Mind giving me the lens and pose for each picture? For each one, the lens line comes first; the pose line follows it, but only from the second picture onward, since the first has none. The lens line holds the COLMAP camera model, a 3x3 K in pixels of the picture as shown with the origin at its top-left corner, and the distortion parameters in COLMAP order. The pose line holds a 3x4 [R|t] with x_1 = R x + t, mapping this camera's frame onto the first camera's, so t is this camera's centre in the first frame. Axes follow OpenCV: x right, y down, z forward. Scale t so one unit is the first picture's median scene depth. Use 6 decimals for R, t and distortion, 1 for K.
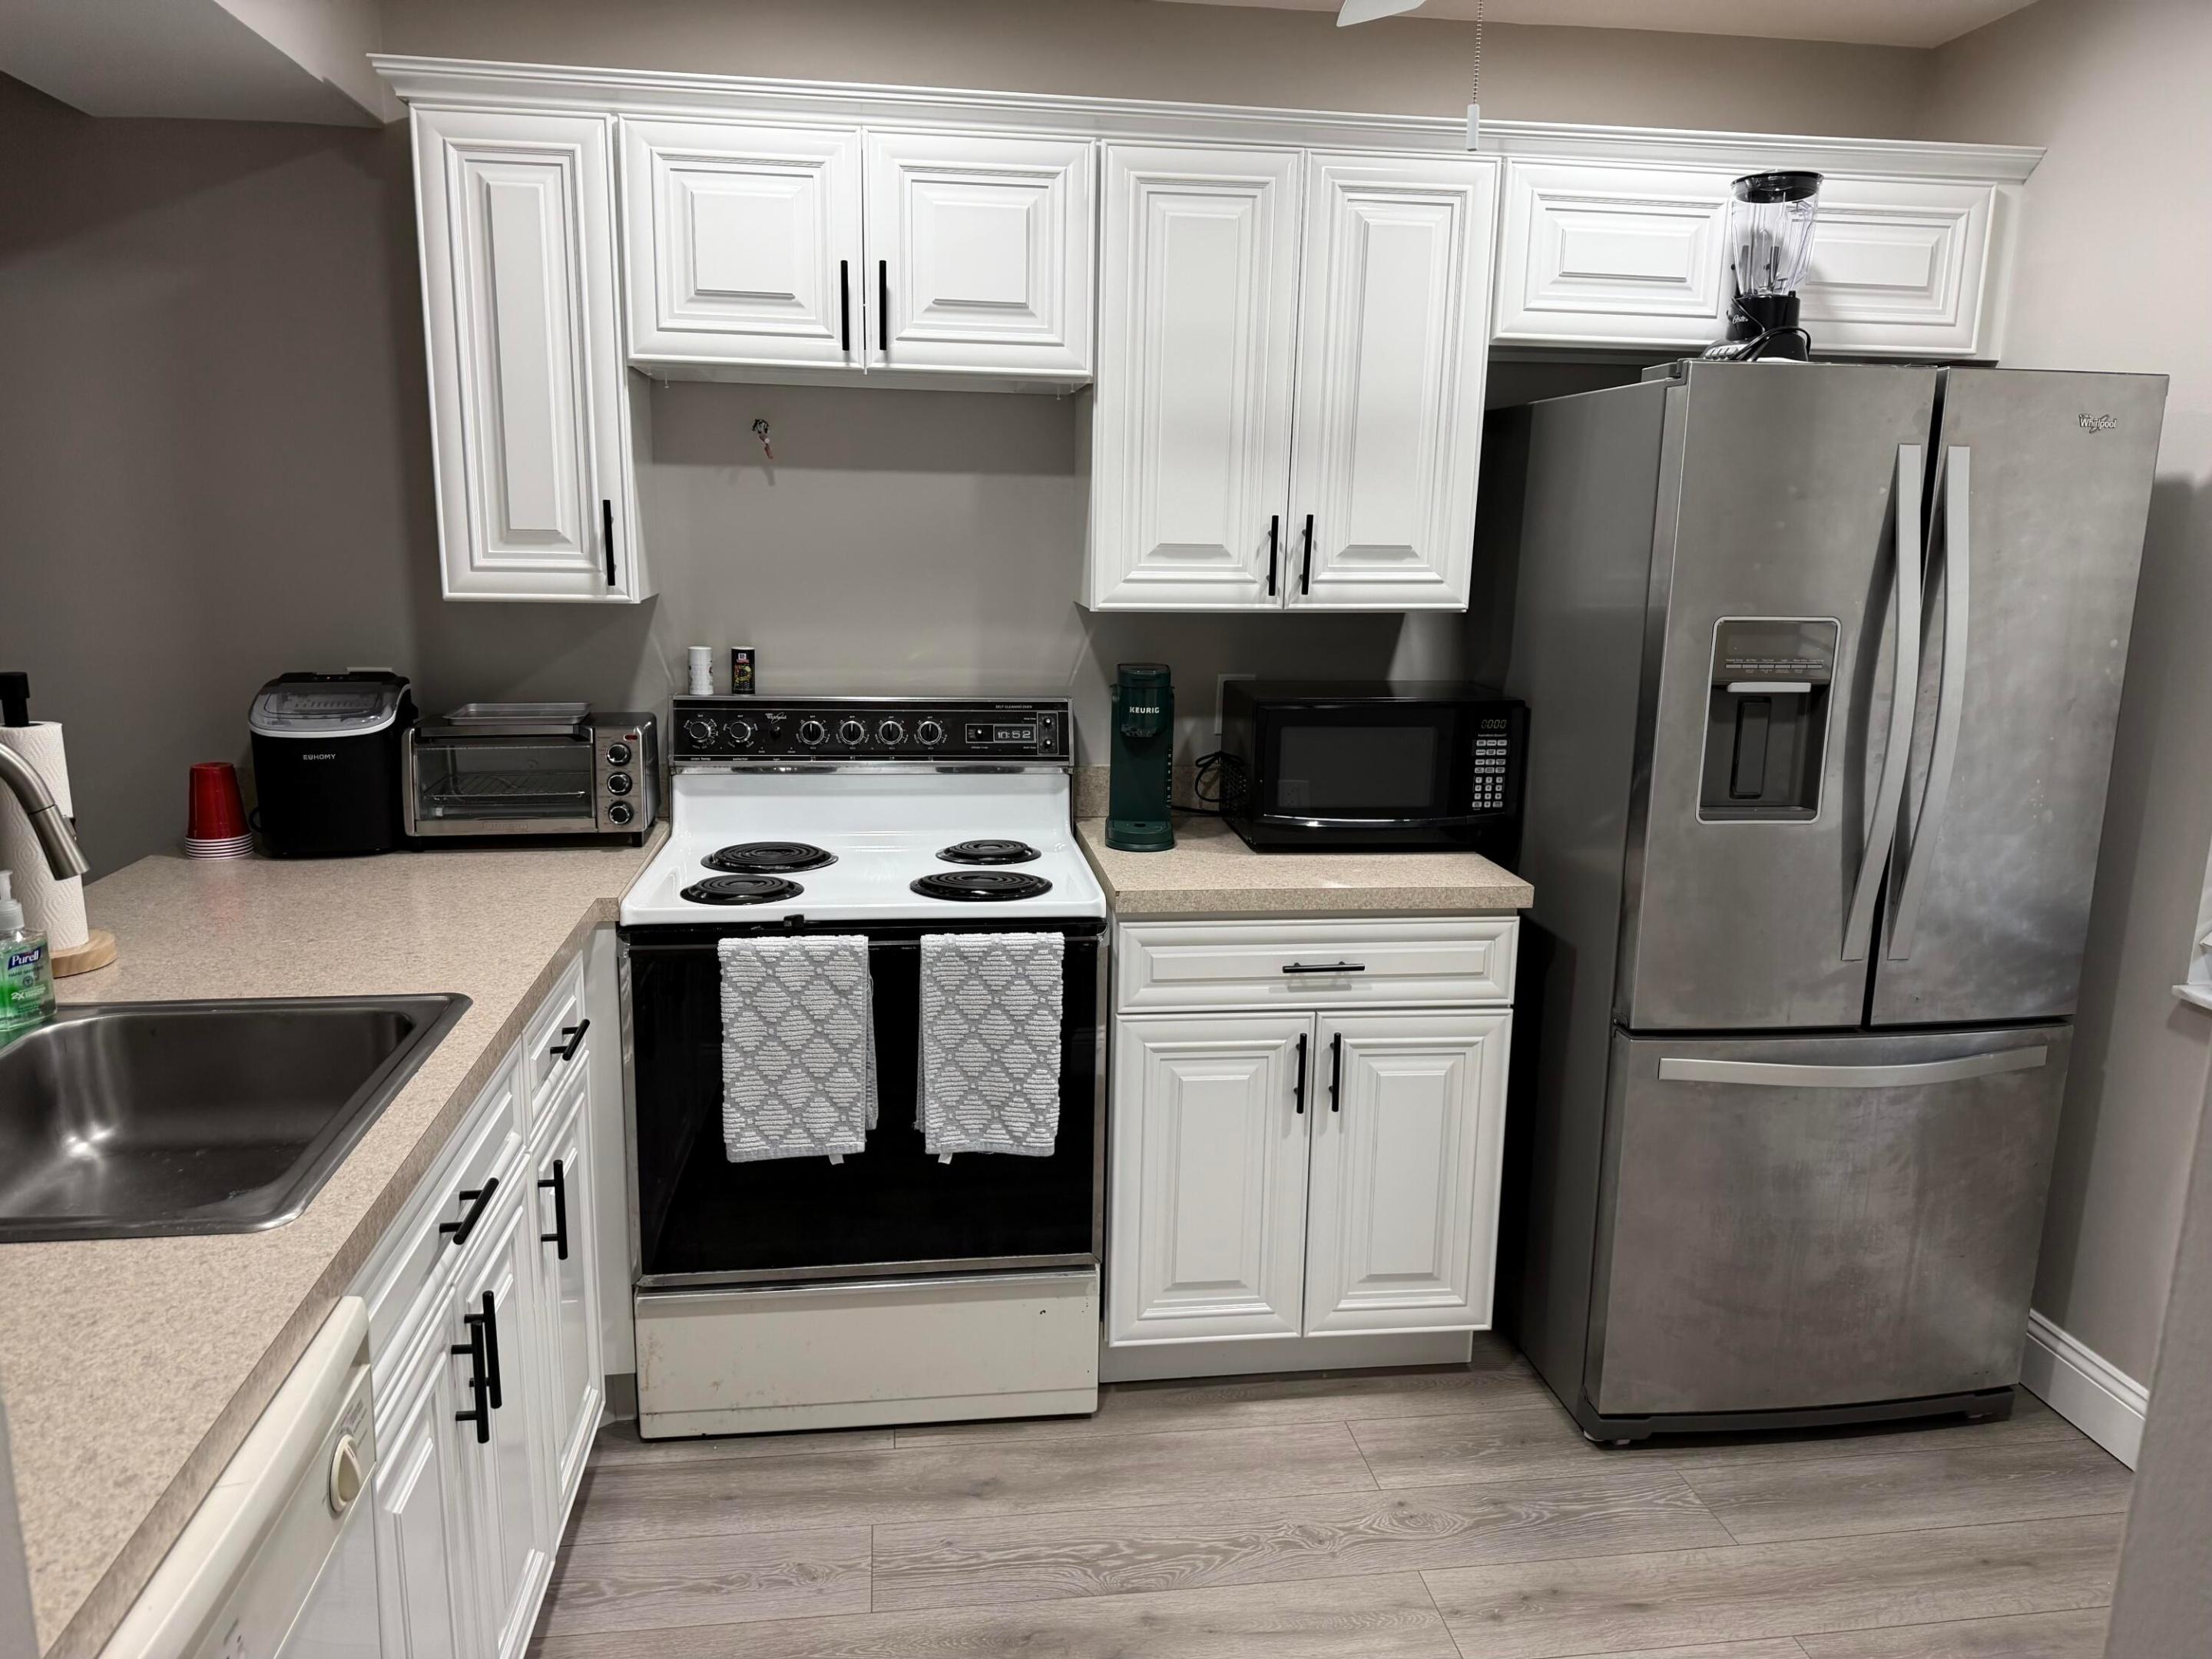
lens RADIAL K [[1547.0, 0, 1112.1], [0, 1547.0, 819.3], [0, 0, 1]] dist [0.126148, -0.180799]
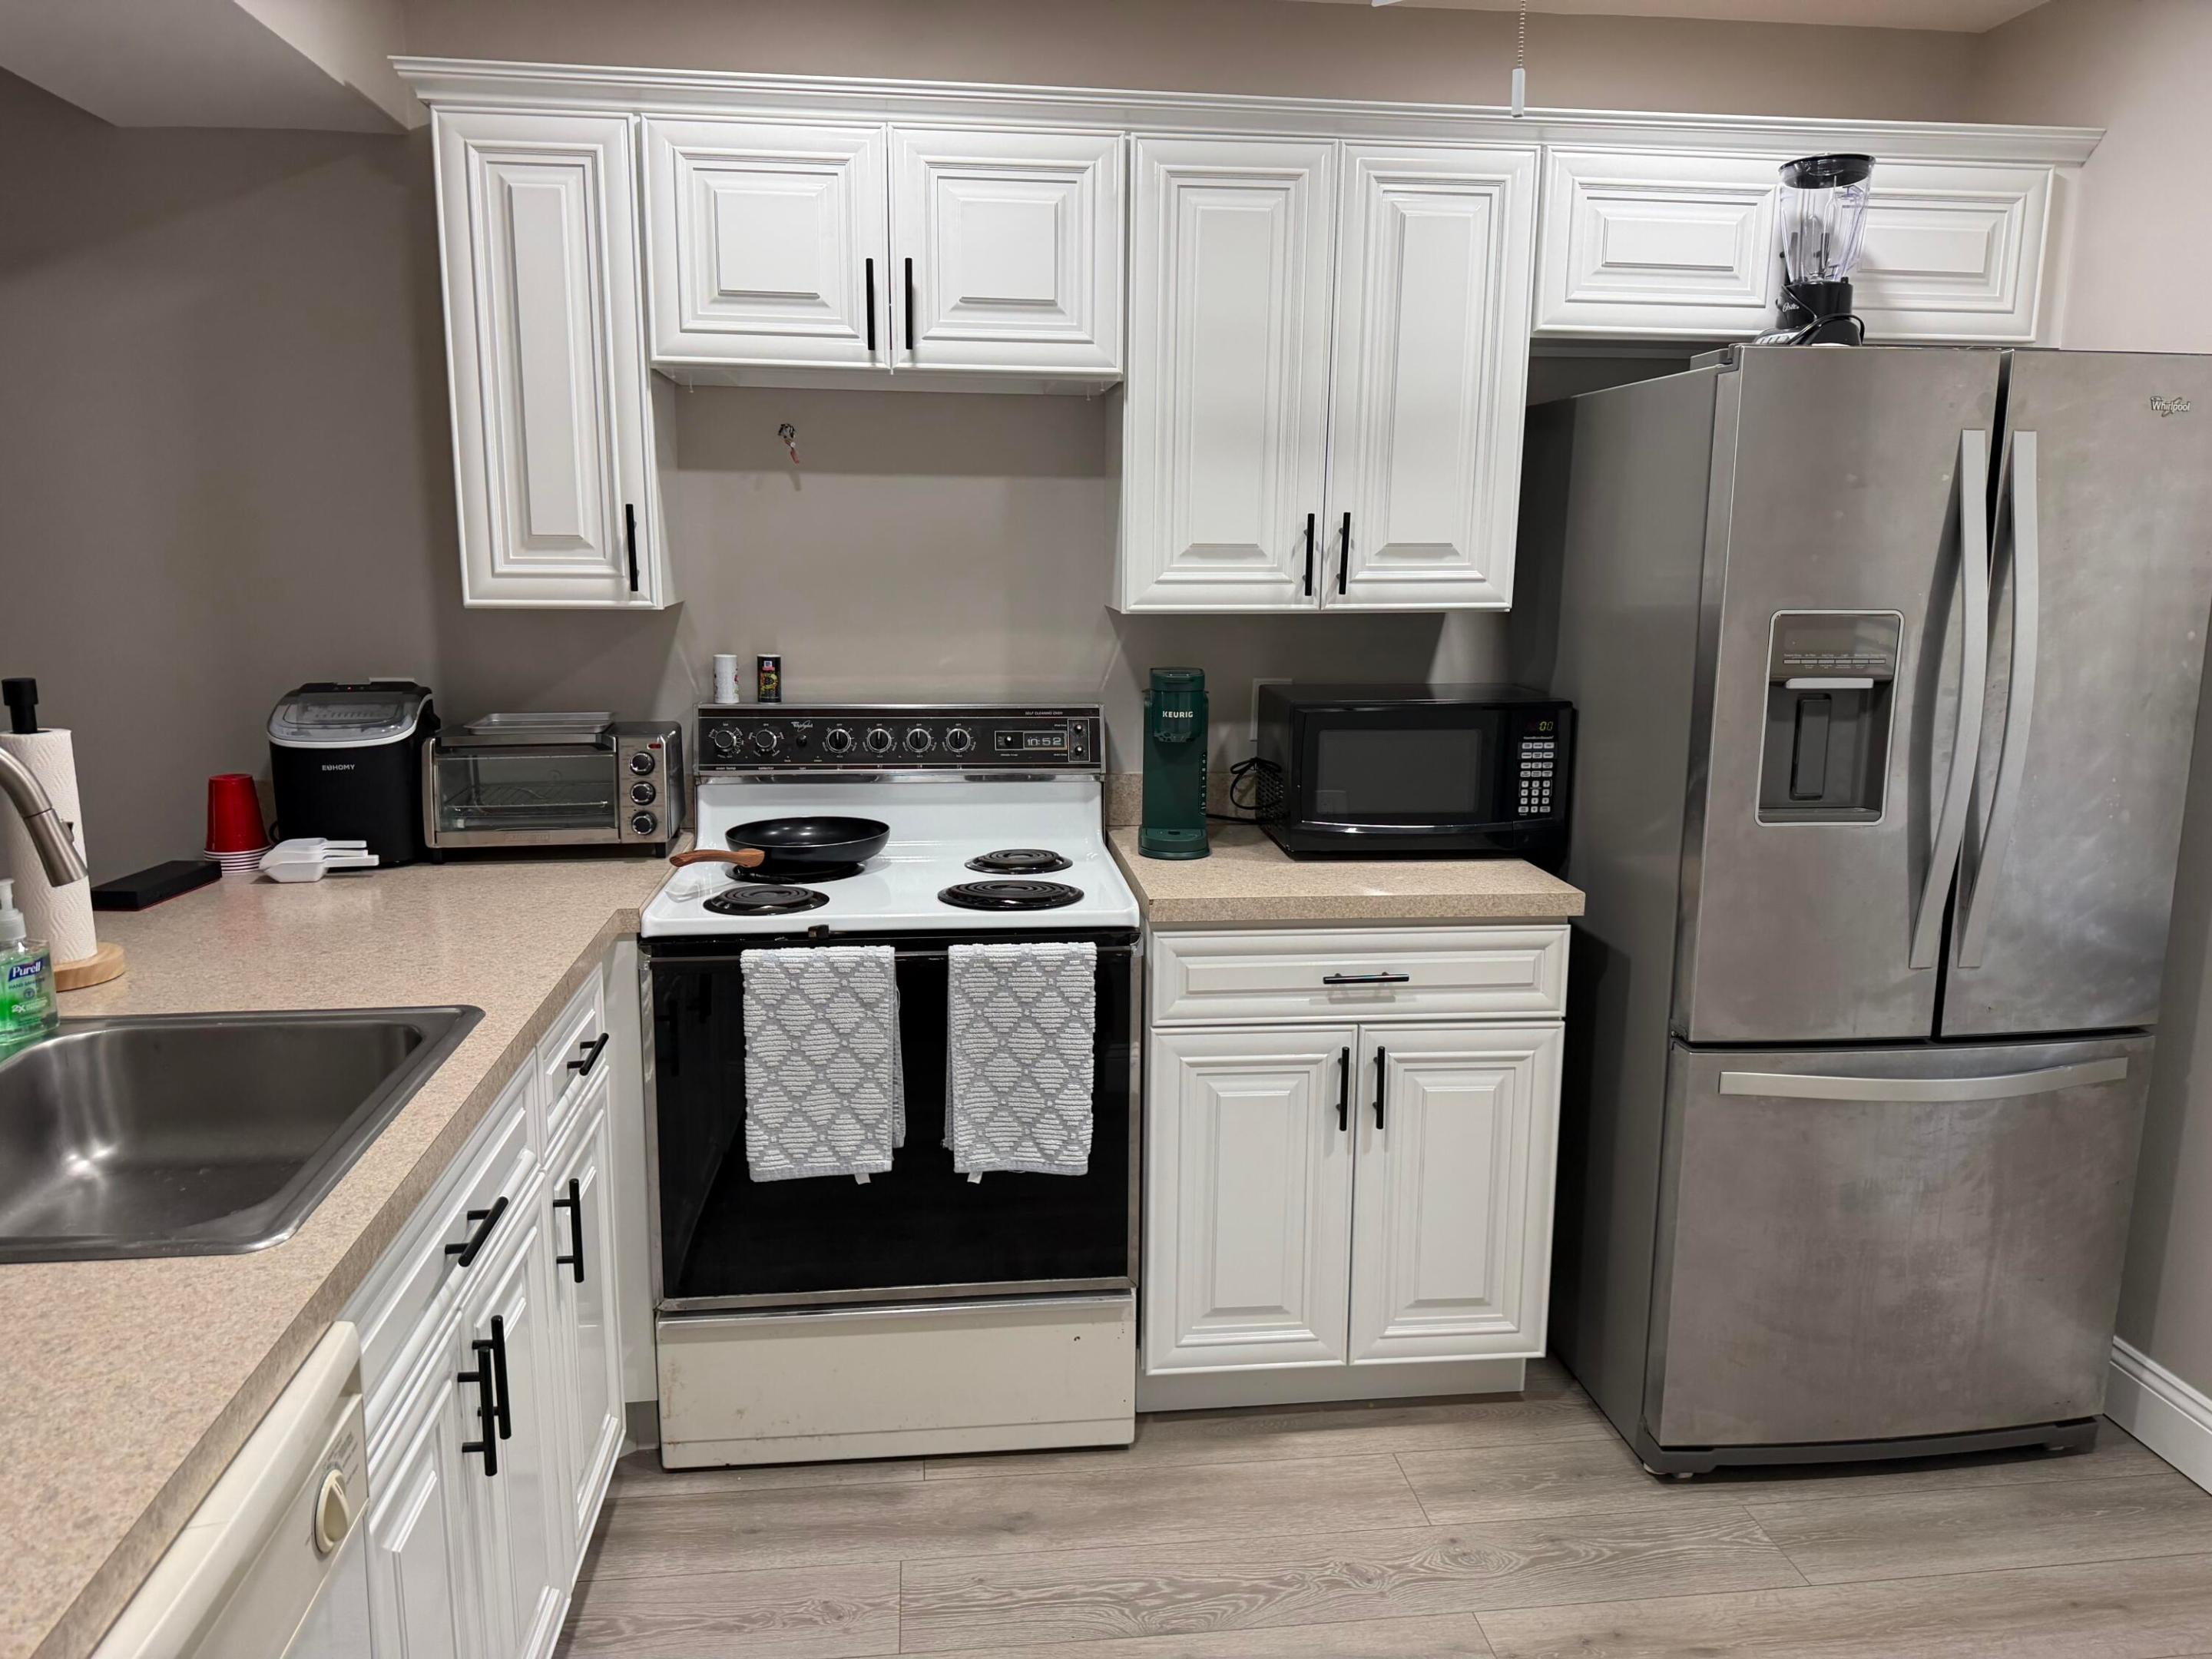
lens RADIAL K [[1547.0, 0, 1112.1], [0, 1547.0, 819.3], [0, 0, 1]] dist [0.126148, -0.180799]
pose [[0.999767, -0.005392, -0.020887, -0.000517], [0.005142, 0.999915, -0.012017, 0.007565], [0.020950, 0.011907, 0.999710, 0.031041]]
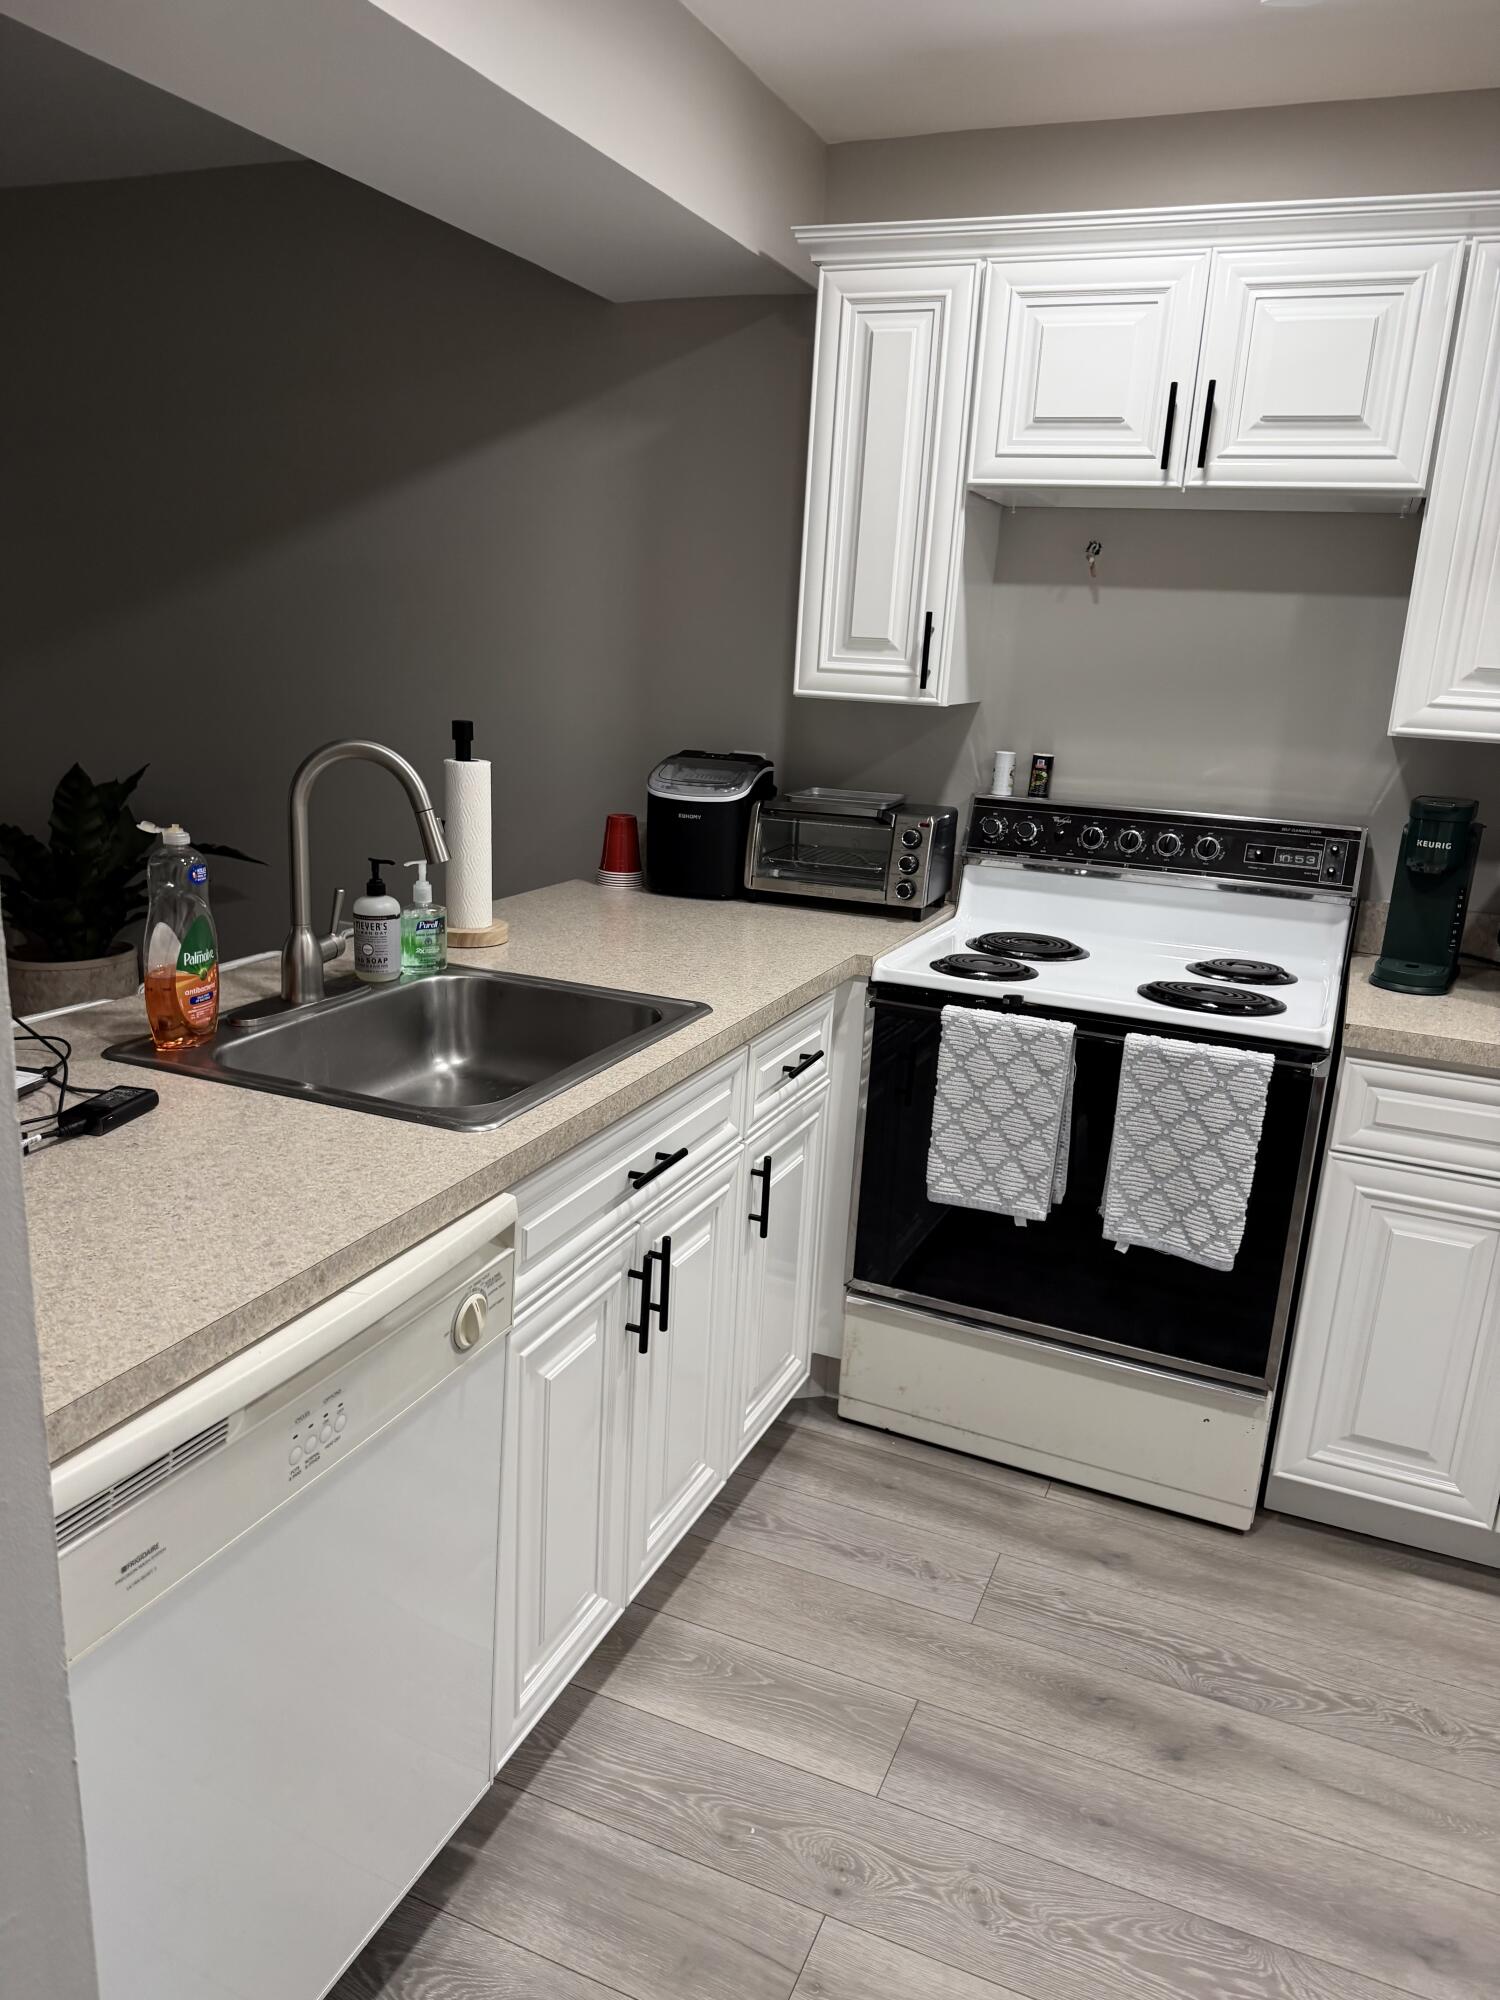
lens RADIAL K [[1398.8, 0, 737.3], [0, 1398.8, 993.1], [0, 0, 1]] dist [0.126148, -0.180799]
pose [[0.860091, 0.154374, -0.486223, 0.105057], [-0.135583, 0.988010, 0.073854, 0.013380], [0.491794, 0.002403, 0.870708, 0.042012]]
